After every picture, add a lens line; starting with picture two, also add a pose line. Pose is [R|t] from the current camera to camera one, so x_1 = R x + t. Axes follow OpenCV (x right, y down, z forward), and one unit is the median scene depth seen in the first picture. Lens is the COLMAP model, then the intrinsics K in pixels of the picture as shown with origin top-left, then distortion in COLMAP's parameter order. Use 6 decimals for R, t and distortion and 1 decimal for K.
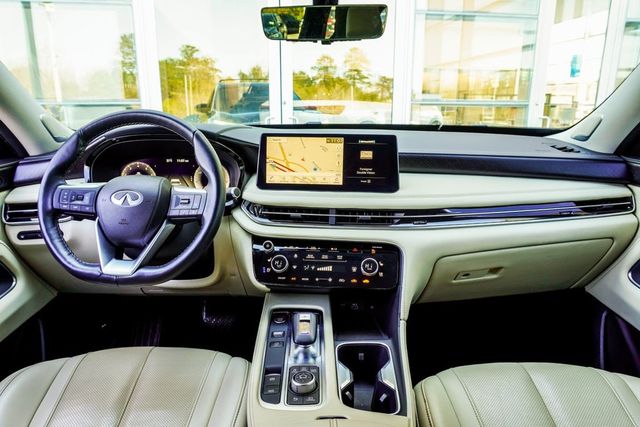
lens RADIAL K [[429.3, 0, 323.1], [0, 429.3, 215.9], [0, 0, 1]] dist [-0.037499, 0.026757]
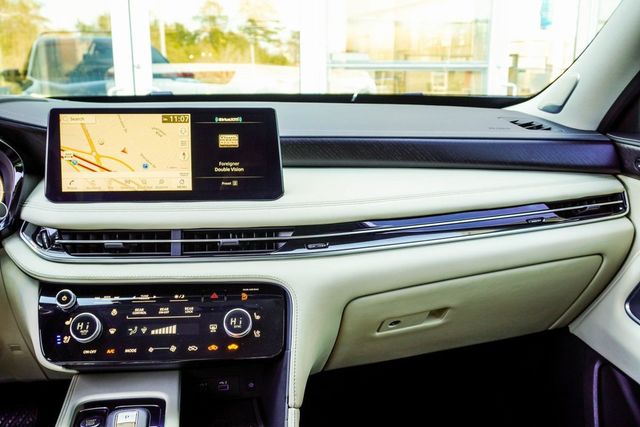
lens RADIAL K [[618.8, 0, 317.4], [0, 618.8, 216.9], [0, 0, 1]] dist [-0.006196, 0.000000]
pose [[0.985522, -0.041533, 0.164379, 0.076874], [0.045161, 0.998810, -0.018391, -0.010123], [-0.163420, 0.025548, 0.986226, 0.100724]]
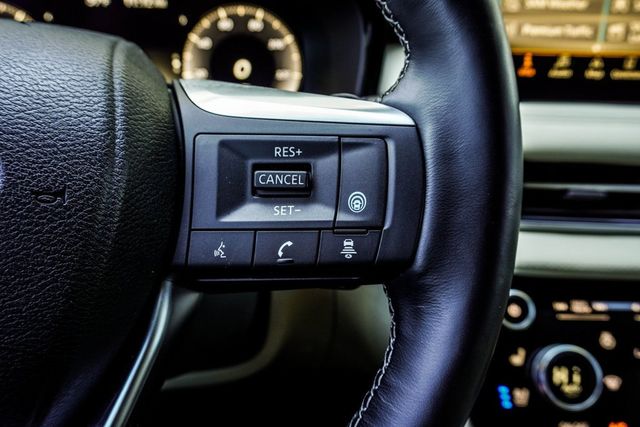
lens RADIAL K [[521.4, 0, 319.7], [0, 521.4, 210.1], [0, 0, 1]] dist [-0.011353, 0.027176]
pose [[0.994002, -0.024258, 0.106634, -0.280891], [0.007296, 0.987626, 0.156657, -0.045855], [-0.109115, -0.154940, 0.981880, 0.679548]]
